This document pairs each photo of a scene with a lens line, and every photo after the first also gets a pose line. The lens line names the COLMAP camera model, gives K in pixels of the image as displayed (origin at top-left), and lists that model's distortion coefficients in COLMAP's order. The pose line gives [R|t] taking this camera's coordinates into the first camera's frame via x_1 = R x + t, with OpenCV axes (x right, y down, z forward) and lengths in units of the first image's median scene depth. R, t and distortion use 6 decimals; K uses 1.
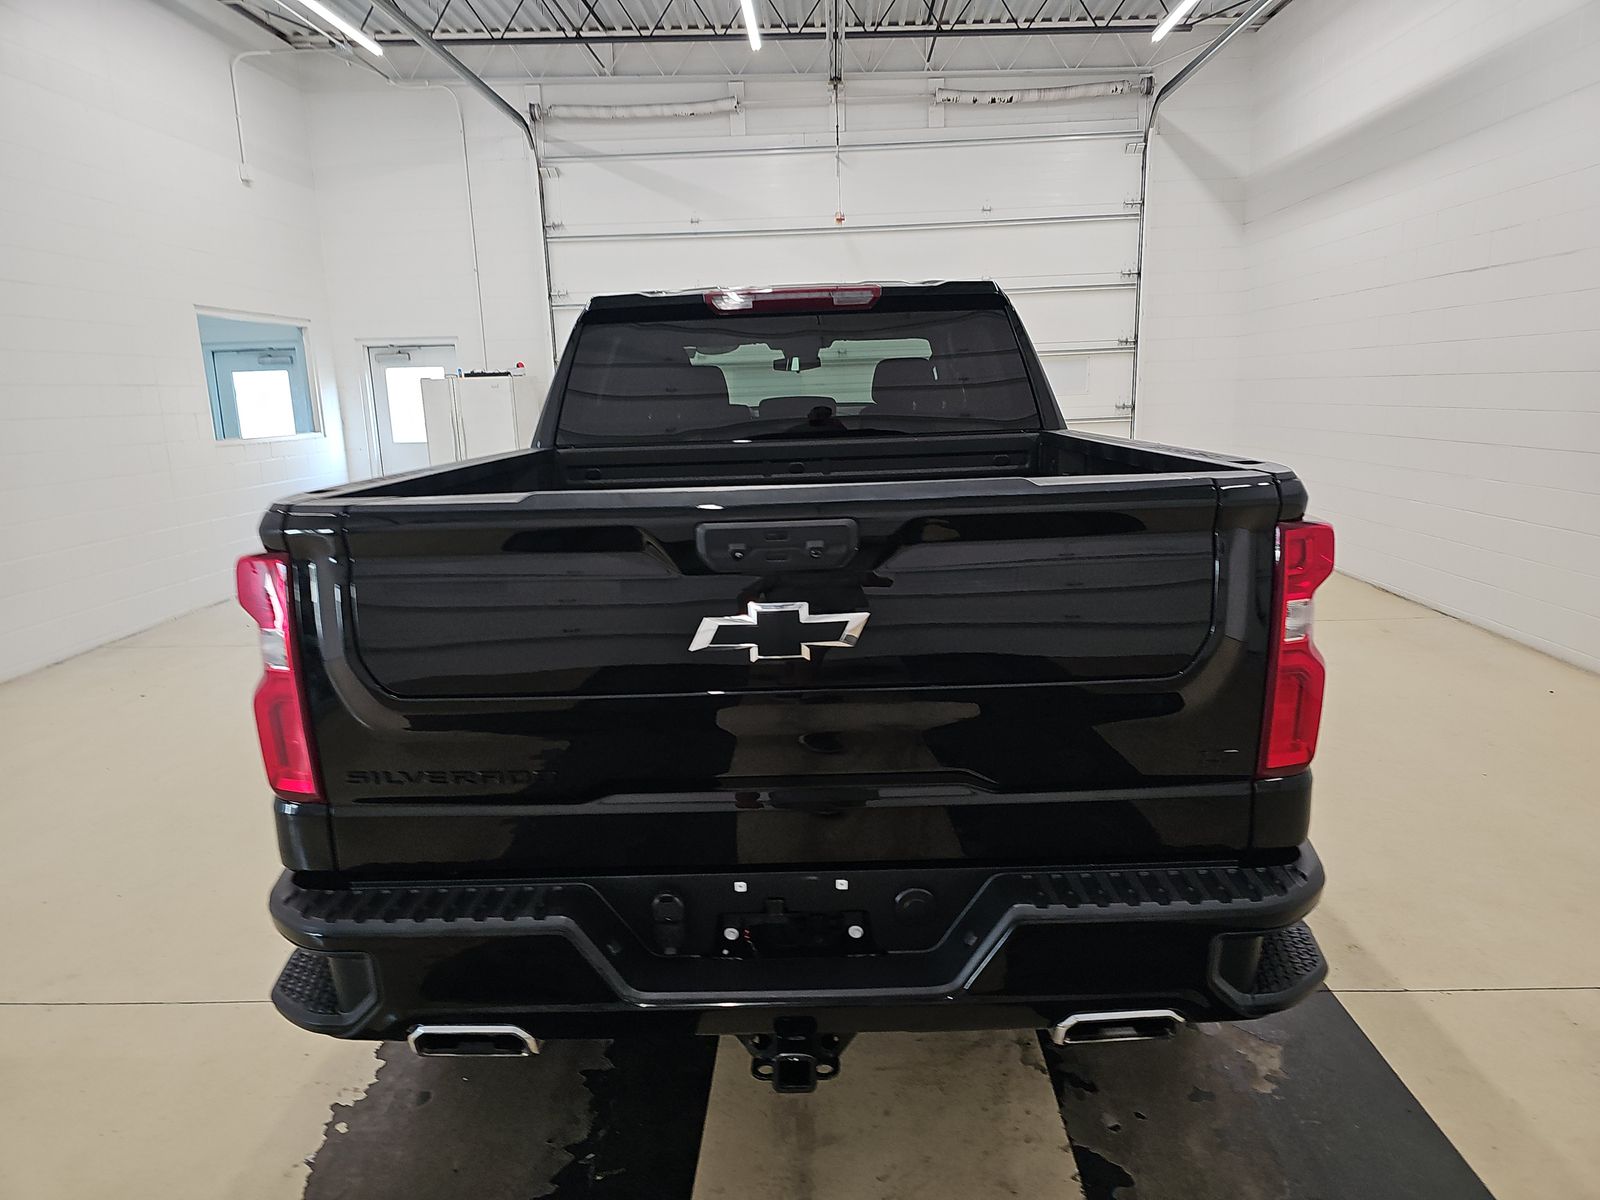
lens RADIAL K [[1067.1, 0, 800.0], [0, 1067.1, 600.0], [0, 0, 1]] dist [0.024435, -0.004182]
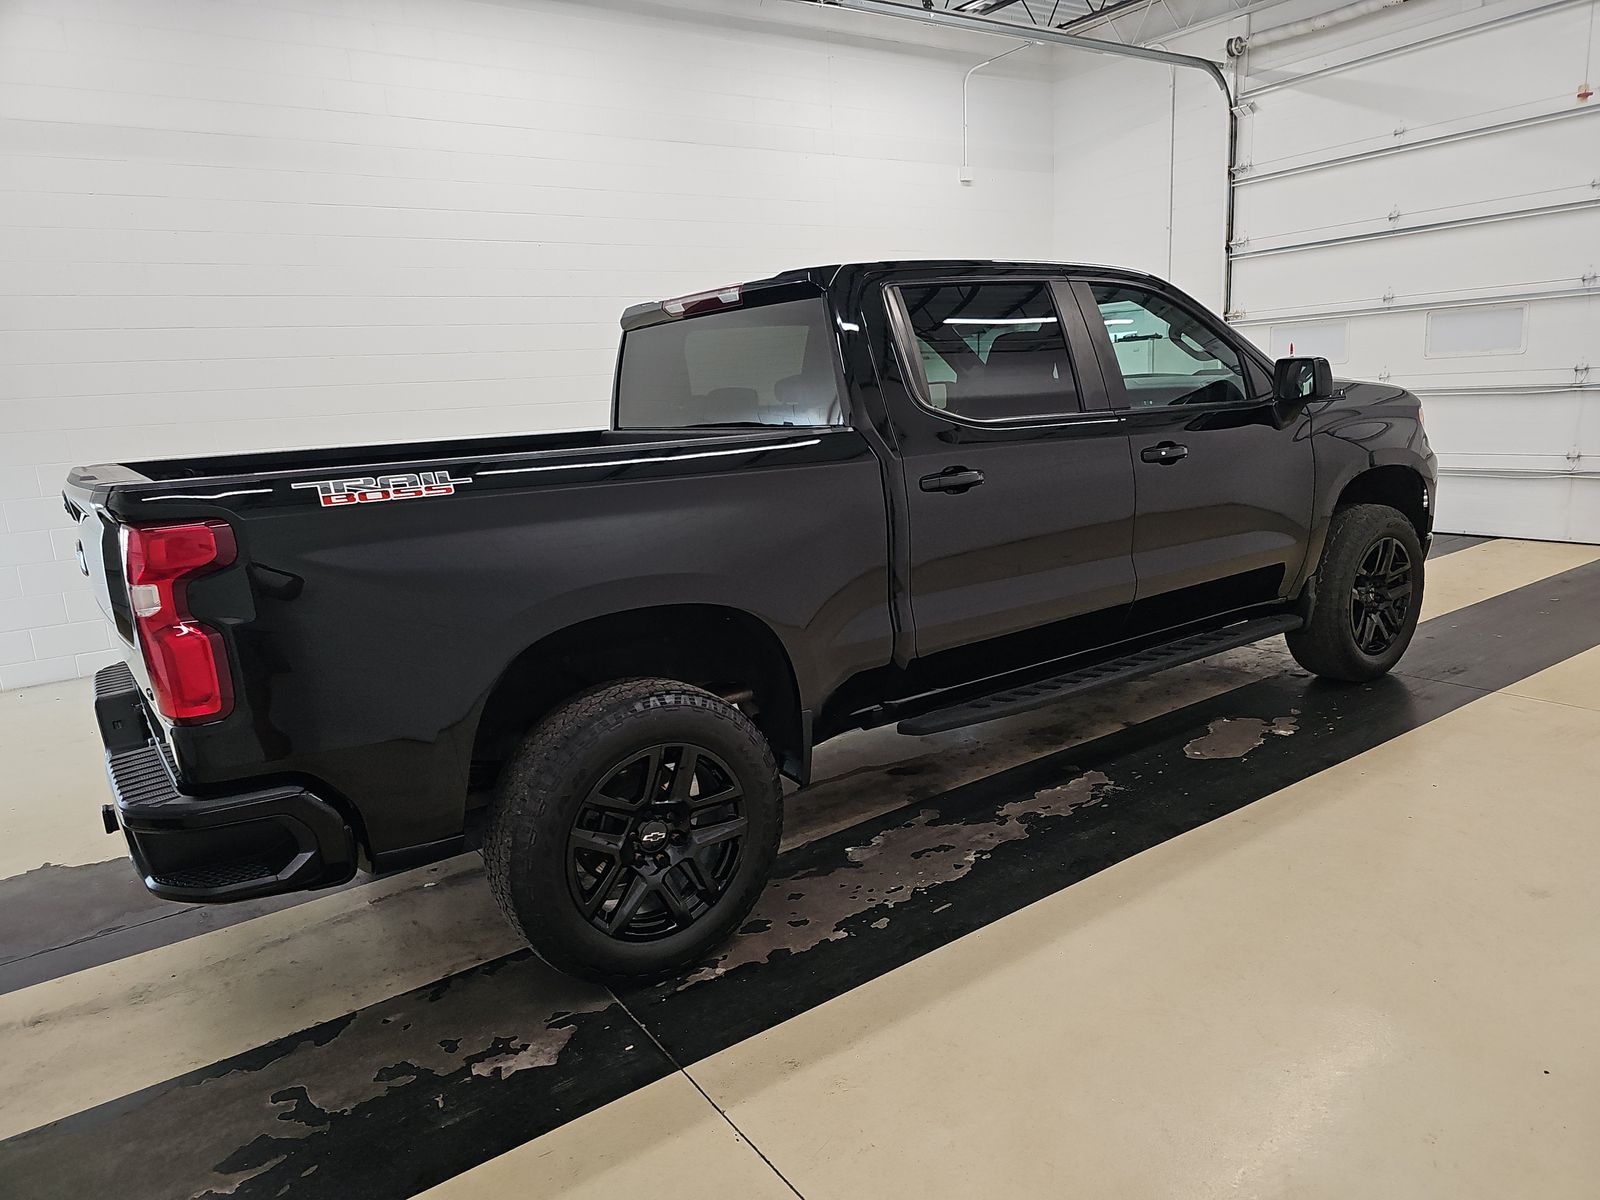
lens RADIAL K [[1067.1, 0, 800.0], [0, 1067.1, 600.0], [0, 0, 1]] dist [0.024435, -0.004182]
pose [[0.593187, 0.156197, -0.789767, 0.344302], [-0.116456, 0.987328, 0.107802, -0.037985], [0.796598, 0.028026, 0.603860, 0.149678]]
